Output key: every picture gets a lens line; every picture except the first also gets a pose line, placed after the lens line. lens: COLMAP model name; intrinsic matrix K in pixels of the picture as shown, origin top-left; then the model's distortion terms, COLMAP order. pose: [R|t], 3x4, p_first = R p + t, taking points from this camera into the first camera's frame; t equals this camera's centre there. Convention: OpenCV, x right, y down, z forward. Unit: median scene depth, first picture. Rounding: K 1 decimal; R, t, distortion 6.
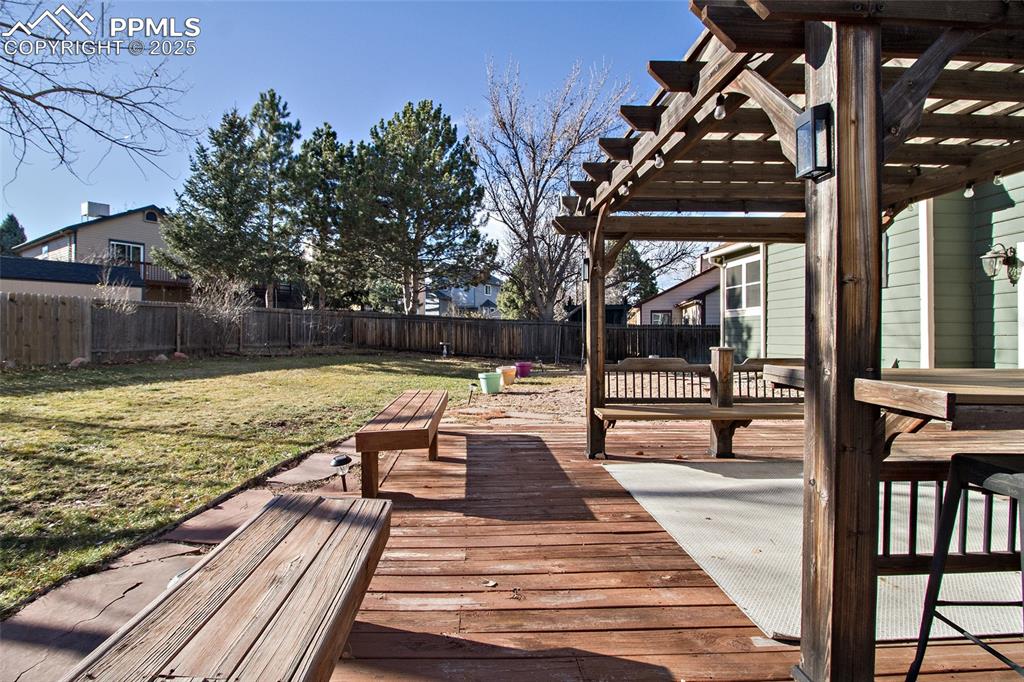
lens RADIAL K [[478.9, 0, 475.9], [0, 478.9, 333.8], [0, 0, 1]] dist [0.002216, -0.010147]
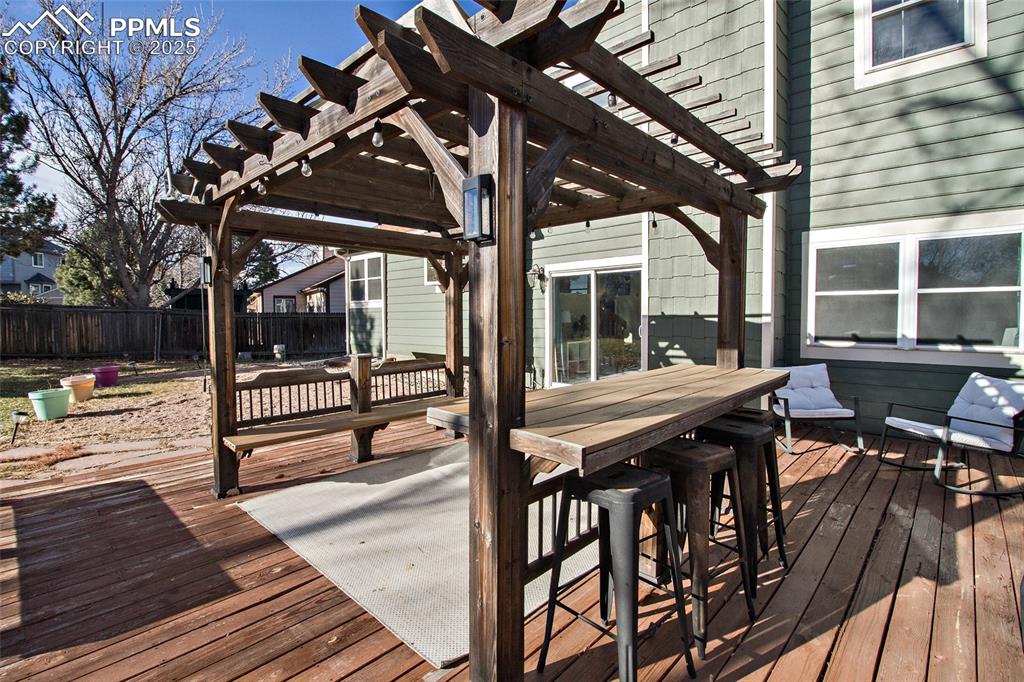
lens RADIAL K [[482.6, 0, 498.3], [0, 482.6, 330.1], [0, 0, 1]] dist [0.000828, -0.014010]
pose [[0.703656, -0.033014, 0.709774, -0.002369], [0.011106, 0.999309, 0.035471, -0.025434], [-0.710454, -0.017077, 0.703536, 0.033426]]
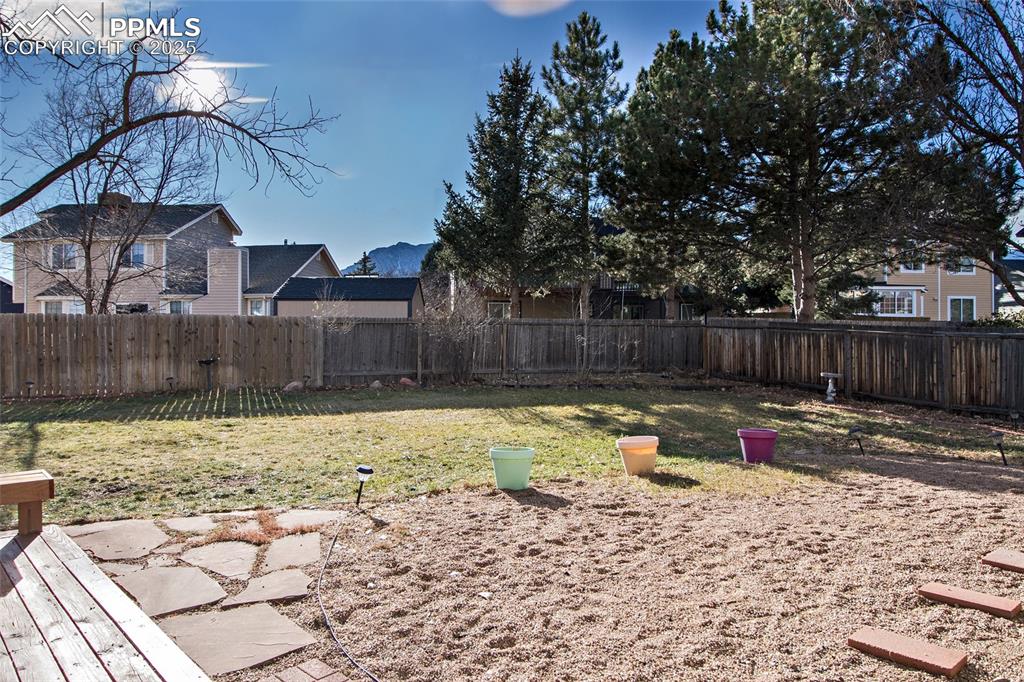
lens RADIAL K [[688.7, 0, 509.4], [0, 688.7, 341.7], [0, 0, 1]] dist [-0.000197, -0.002303]
pose [[0.658730, -0.003435, -0.752371, 0.636048], [-0.000051, 0.999989, -0.004610, -0.030423], [0.752379, 0.003075, 0.658723, 0.563416]]
